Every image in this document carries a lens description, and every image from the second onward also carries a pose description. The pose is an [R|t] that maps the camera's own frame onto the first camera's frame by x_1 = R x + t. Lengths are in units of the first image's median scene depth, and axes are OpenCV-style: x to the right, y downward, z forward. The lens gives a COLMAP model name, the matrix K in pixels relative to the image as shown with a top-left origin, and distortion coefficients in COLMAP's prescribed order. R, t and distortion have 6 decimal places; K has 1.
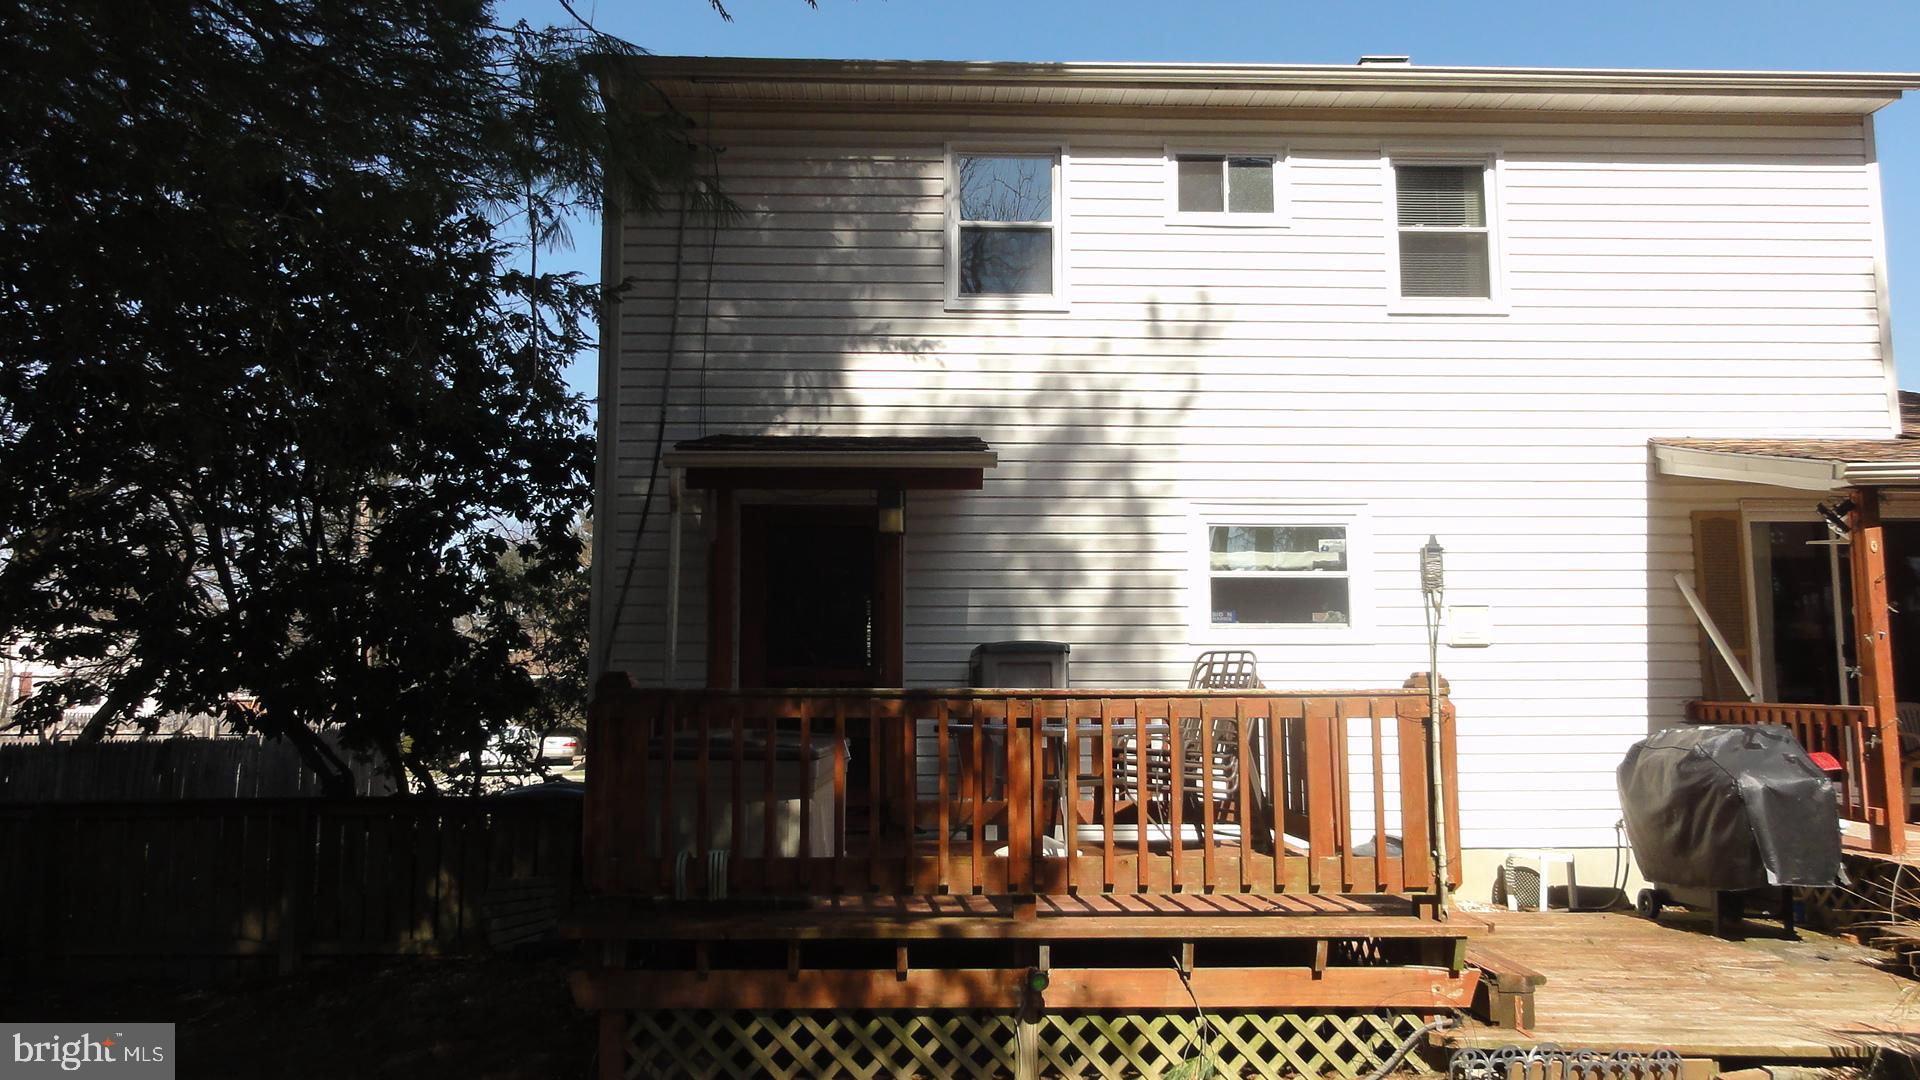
lens RADIAL K [[1399.4, 0, 960.0], [0, 1399.4, 540.0], [0, 0, 1]] dist [-0.002786, 0.002983]
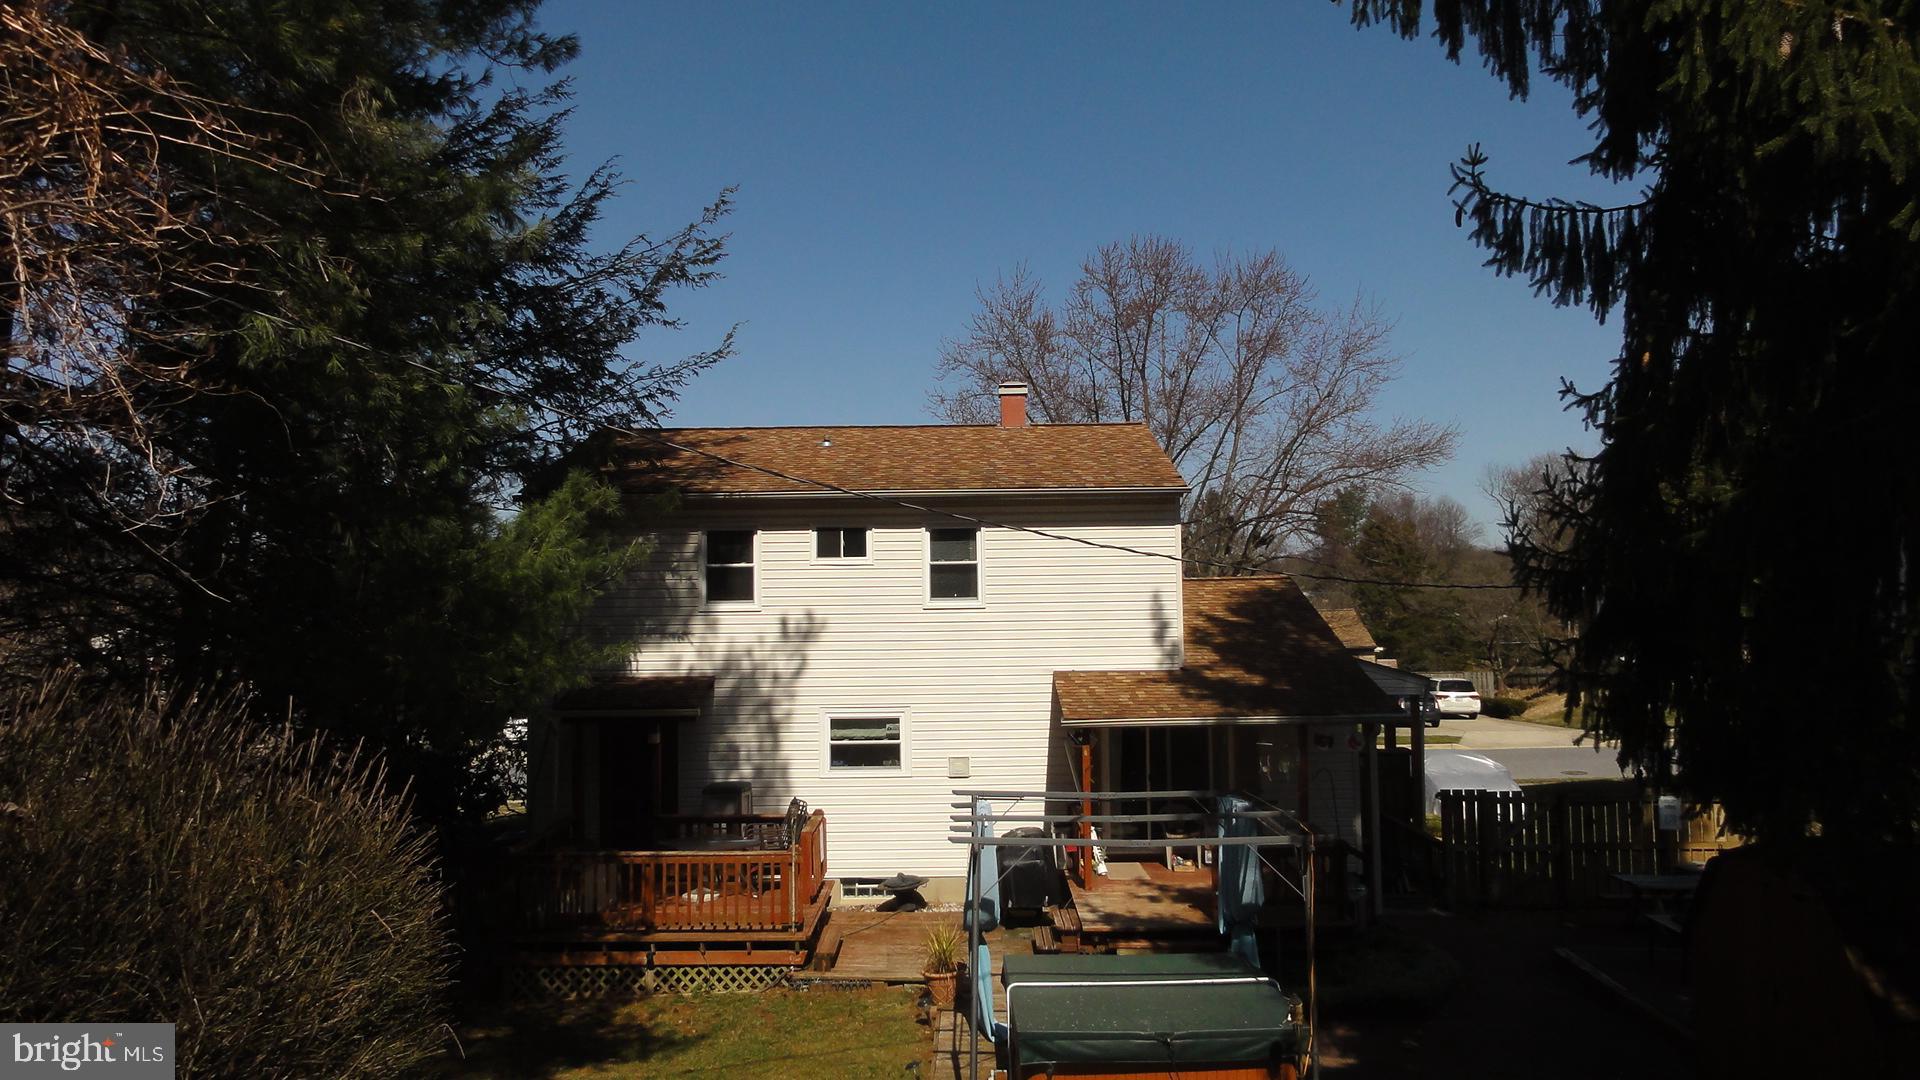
lens RADIAL K [[1399.4, 0, 960.0], [0, 1399.4, 540.0], [0, 0, 1]] dist [-0.002786, 0.002983]
pose [[0.999253, -0.013113, -0.036347, 0.436099], [0.015269, 0.998100, 0.059692, -0.380053], [0.035496, -0.060202, 0.997555, -0.975244]]
